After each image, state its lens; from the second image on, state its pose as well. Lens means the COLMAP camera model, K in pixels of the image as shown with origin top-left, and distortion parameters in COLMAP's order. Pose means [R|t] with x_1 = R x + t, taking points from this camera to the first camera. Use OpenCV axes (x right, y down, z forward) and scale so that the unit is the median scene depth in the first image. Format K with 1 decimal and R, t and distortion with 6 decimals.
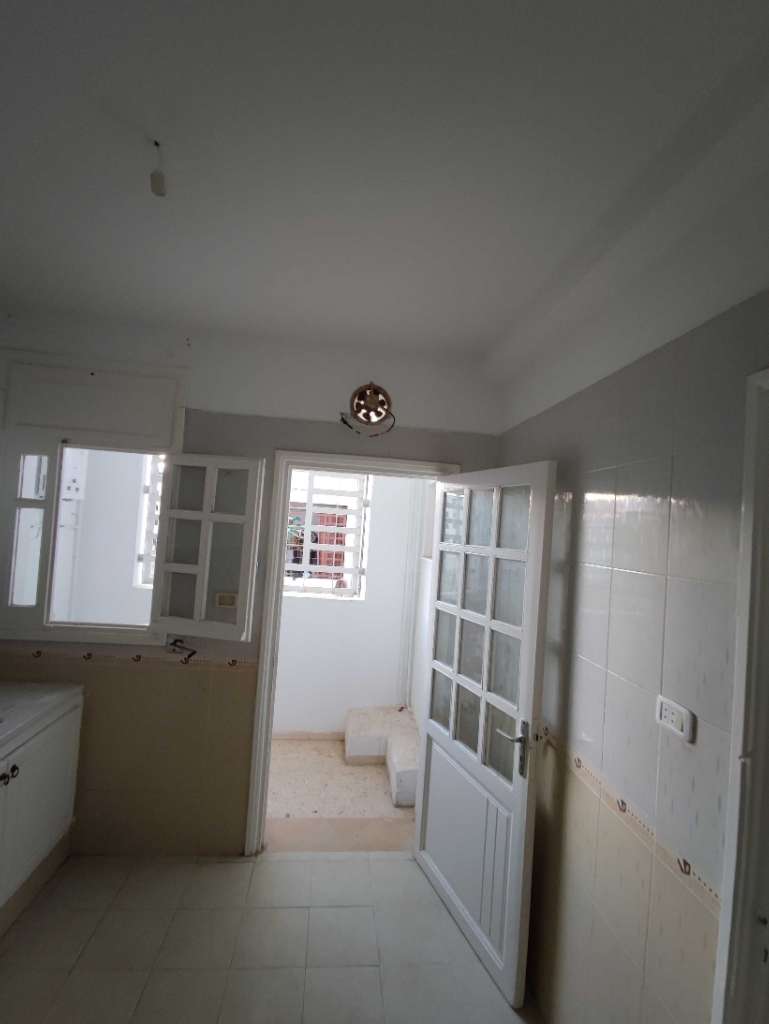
lens RADIAL K [[463.2, 0, 379.8], [0, 463.2, 513.4], [0, 0, 1]] dist [0.000451, -0.000417]
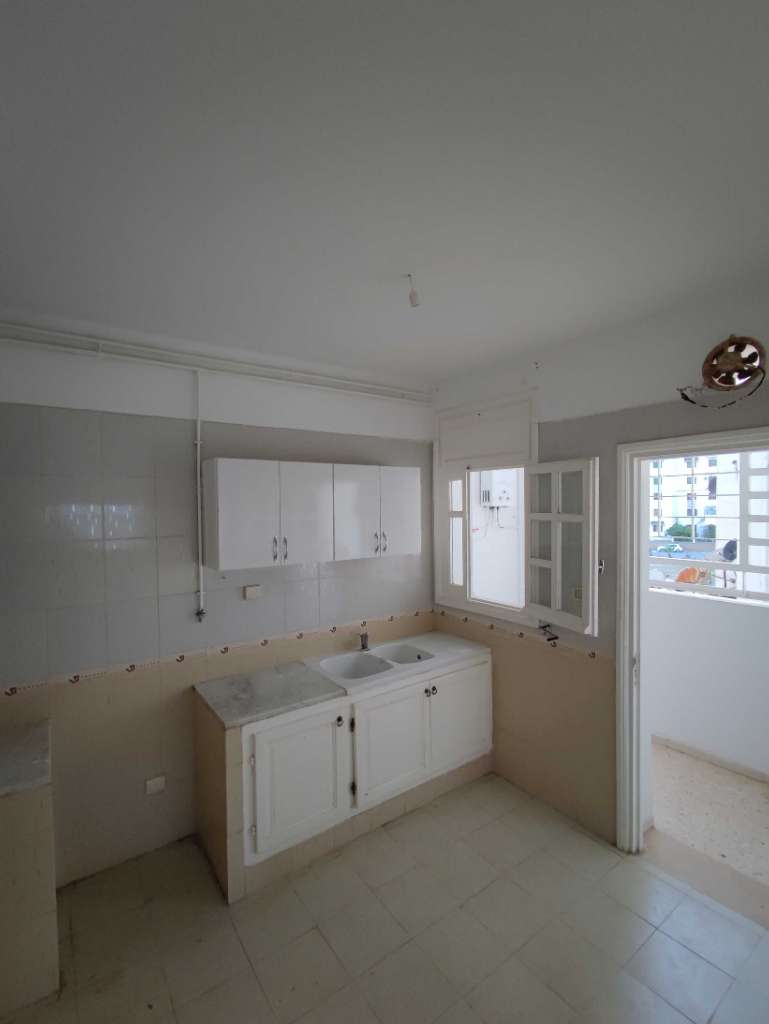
lens RADIAL K [[463.2, 0, 379.8], [0, 463.2, 513.4], [0, 0, 1]] dist [0.000451, -0.000417]
pose [[0.490807, -0.057247, -0.869386, 0.382021], [0.073430, 0.997007, -0.024195, -0.006978], [0.868169, -0.051964, 0.493541, 0.082562]]
